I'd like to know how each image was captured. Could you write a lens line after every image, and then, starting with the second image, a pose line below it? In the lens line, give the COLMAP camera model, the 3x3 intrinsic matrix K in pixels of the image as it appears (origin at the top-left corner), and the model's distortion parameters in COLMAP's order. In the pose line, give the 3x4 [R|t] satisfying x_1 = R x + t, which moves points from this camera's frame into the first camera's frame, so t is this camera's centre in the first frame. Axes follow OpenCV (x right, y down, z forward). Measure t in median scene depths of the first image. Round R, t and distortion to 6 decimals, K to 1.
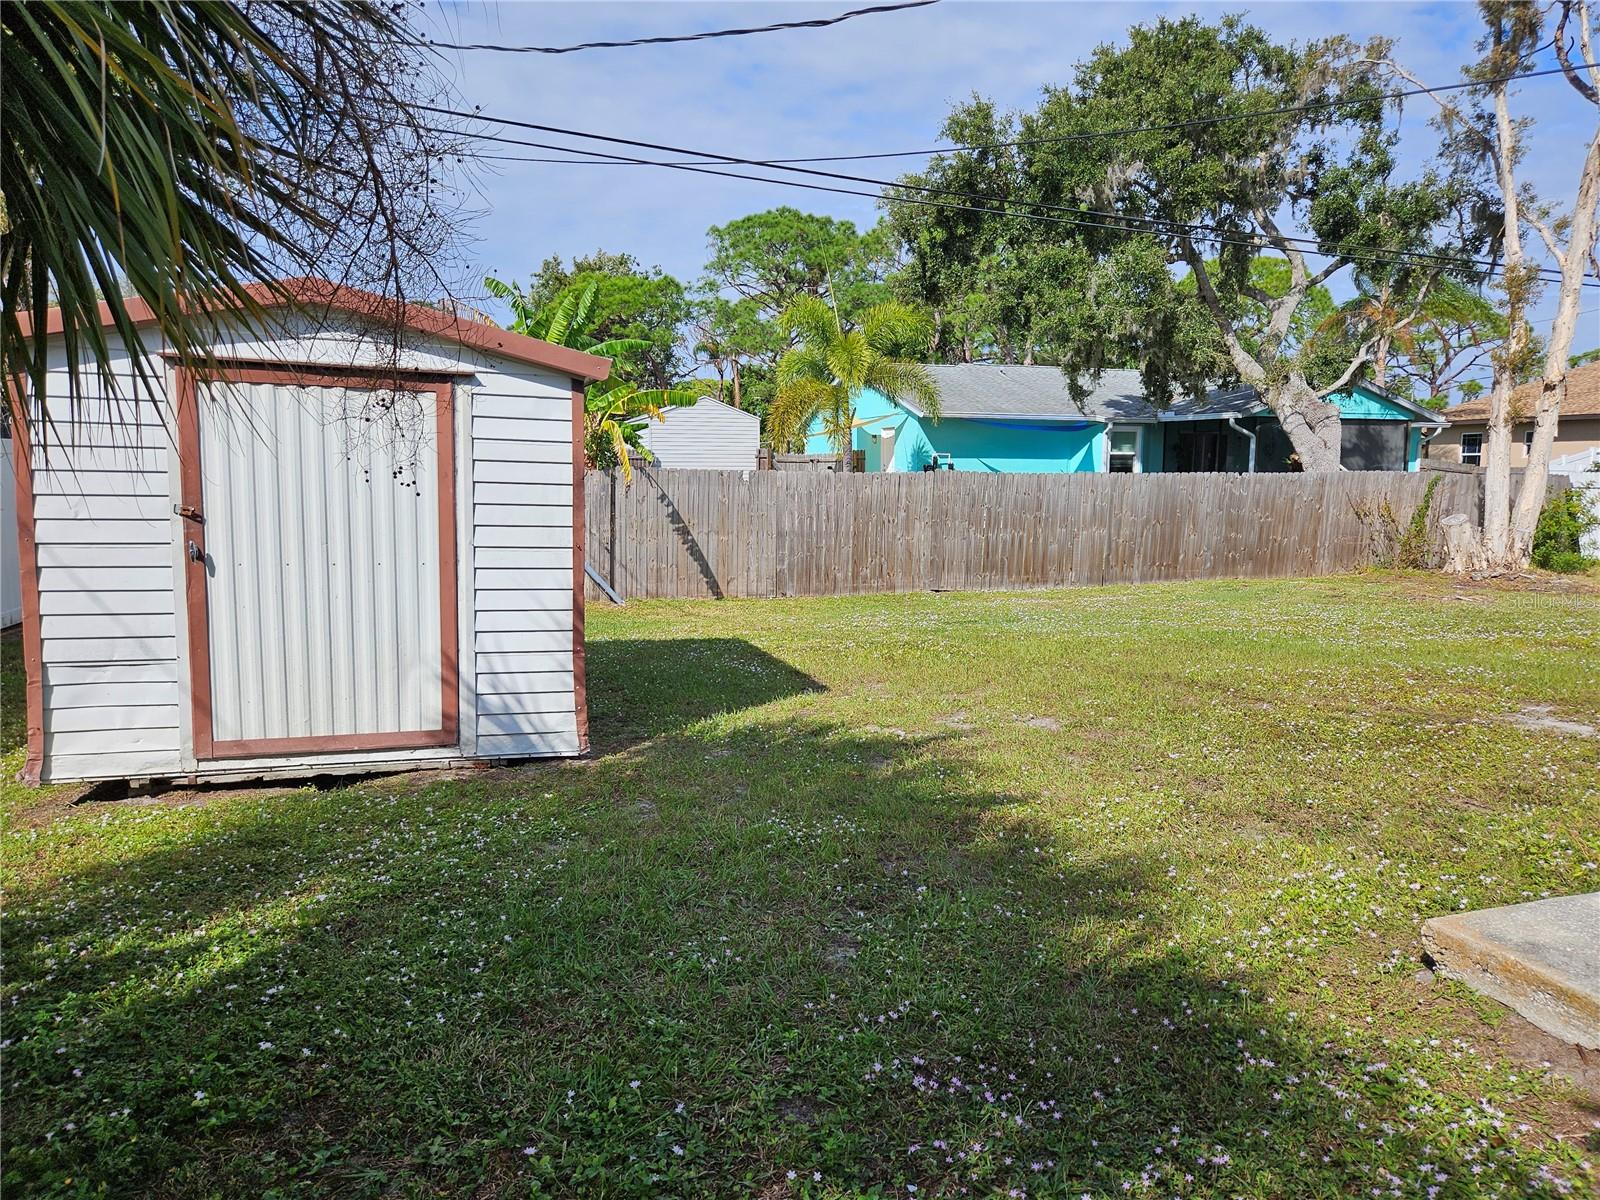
lens RADIAL K [[1074.8, 0, 800.5], [0, 1074.8, 614.6], [0, 0, 1]] dist [0.087649, -0.060663]
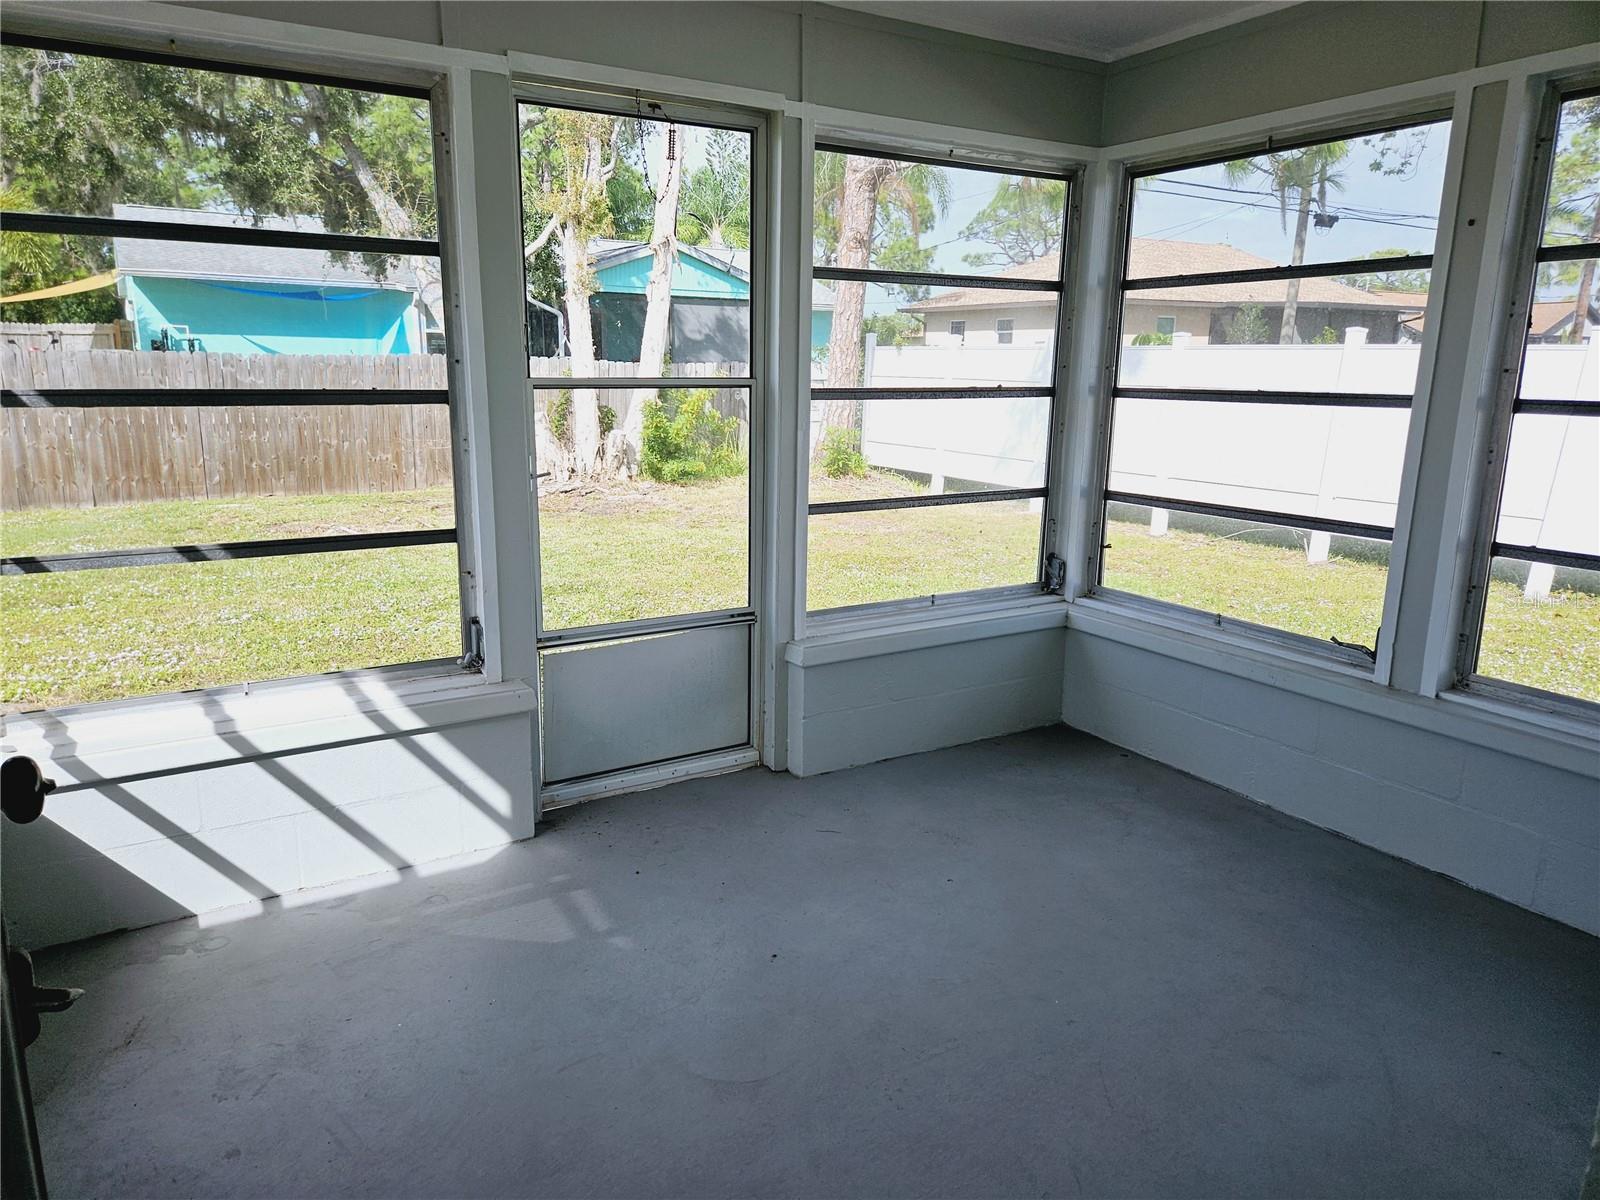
lens RADIAL K [[1085.7, 0, 800.0], [0, 1085.7, 600.0], [0, 0, 1]] dist [0.068460, -0.065136]
pose [[0.981132, -0.035186, 0.190111, 0.789448], [0.018149, 0.995720, 0.090624, -0.029771], [-0.192486, -0.085463, 0.977571, 0.217868]]
